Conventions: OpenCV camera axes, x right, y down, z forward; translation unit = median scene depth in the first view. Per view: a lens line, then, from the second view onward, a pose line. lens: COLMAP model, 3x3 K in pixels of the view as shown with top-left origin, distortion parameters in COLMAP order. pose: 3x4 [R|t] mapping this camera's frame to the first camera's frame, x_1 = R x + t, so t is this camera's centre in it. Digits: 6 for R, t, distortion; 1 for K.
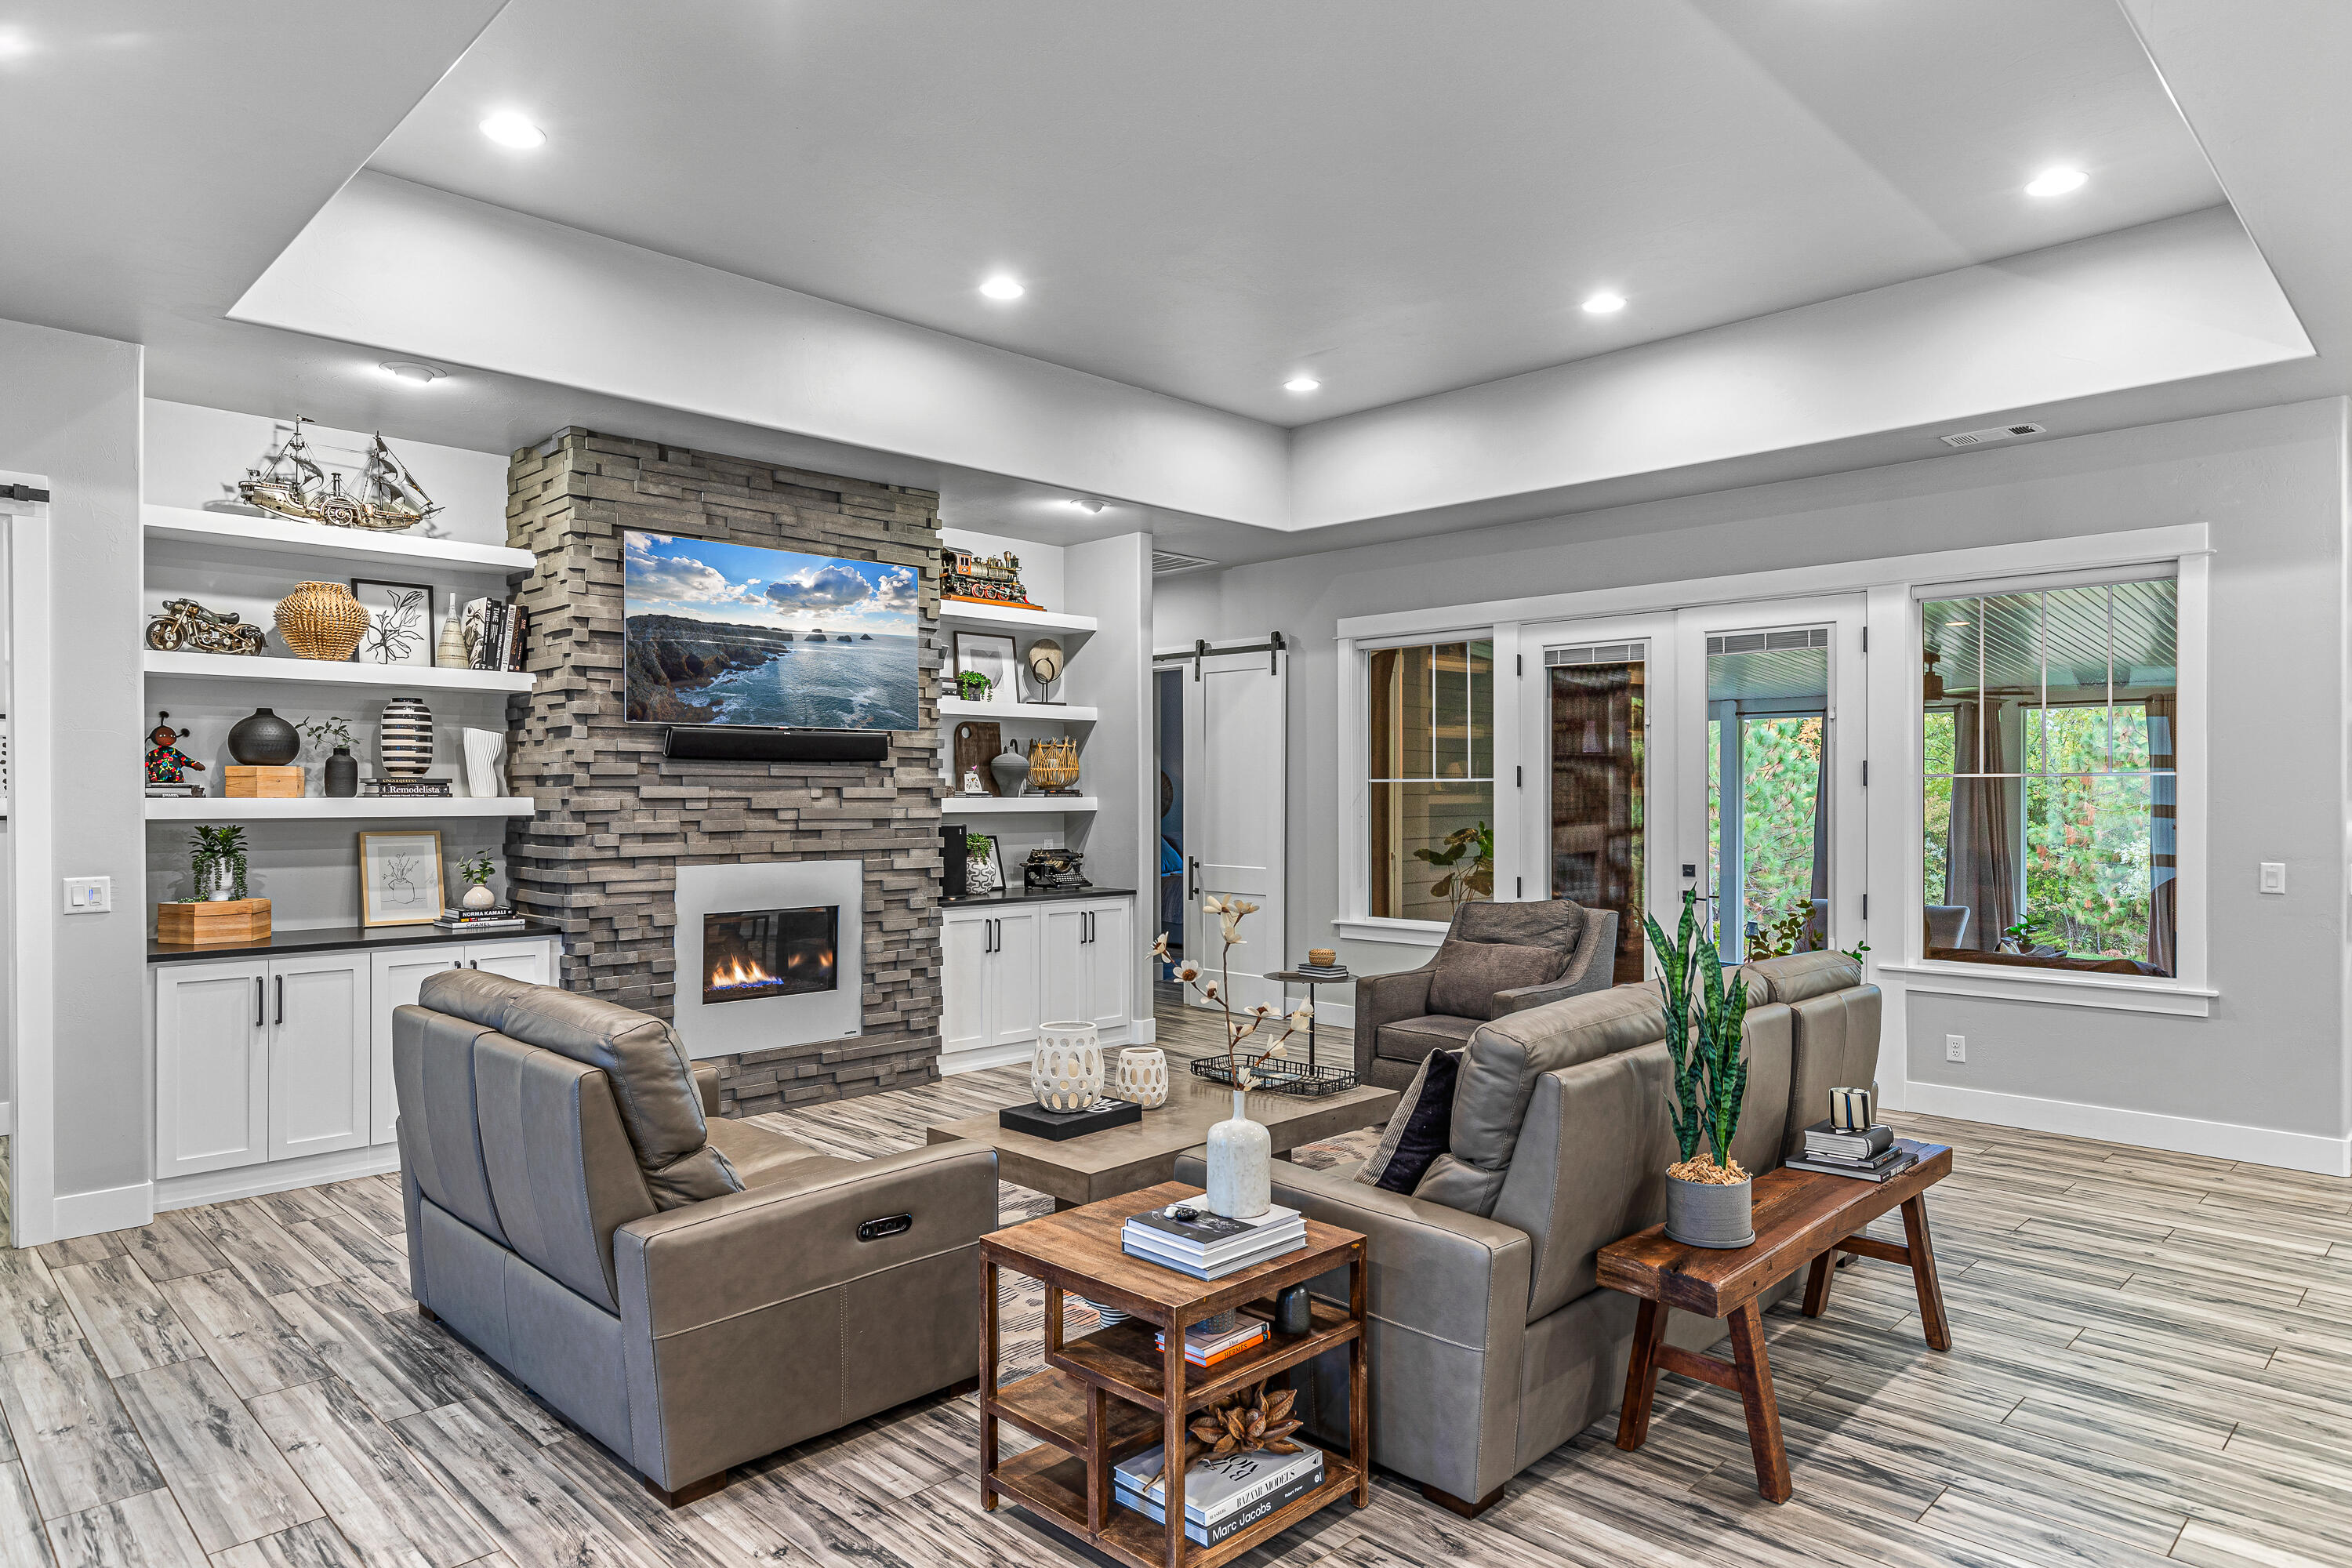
lens RADIAL K [[1365.9, 0, 1211.8], [0, 1365.9, 796.0], [0, 0, 1]] dist [-0.000686, 0.001422]
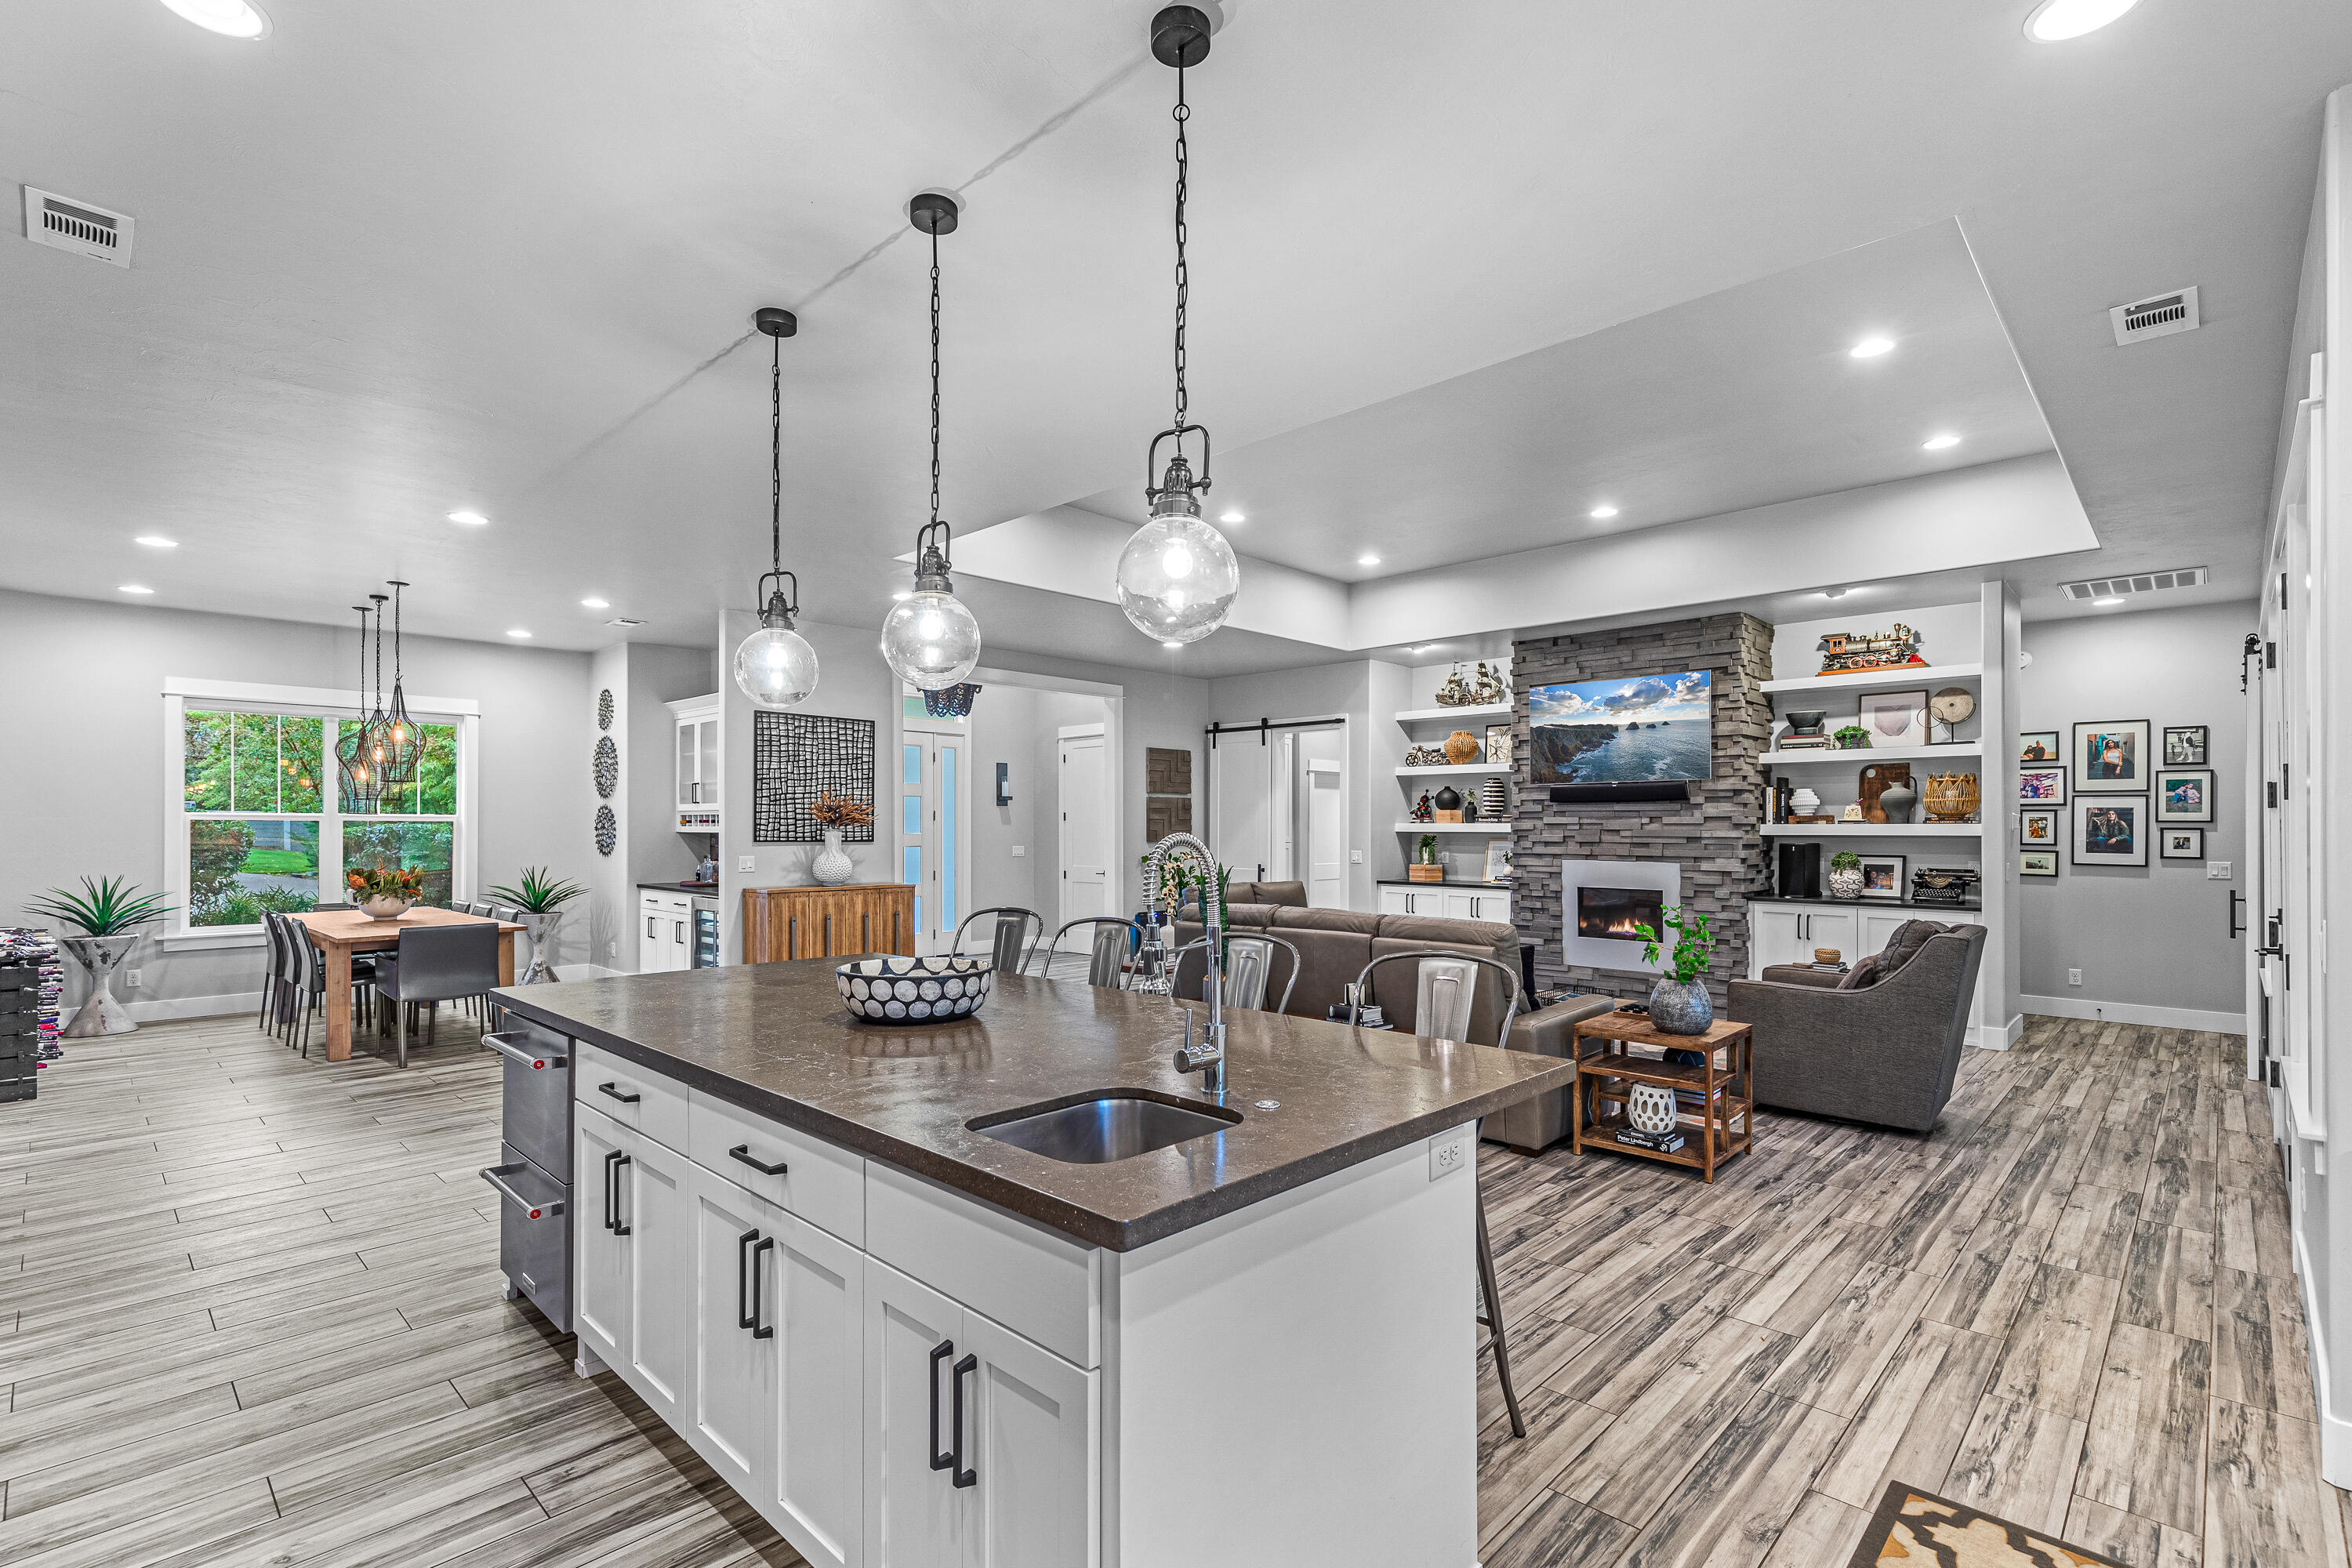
lens RADIAL K [[1075.9, 0, 1168.9], [0, 1075.9, 822.6], [0, 0, 1]] dist [0.001493, 0.001966]
pose [[-0.001193, -0.003284, -0.999994, 1.062542], [-0.004026, 0.999987, -0.003279, 0.007342], [0.999991, 0.004022, -0.001206, 0.448287]]
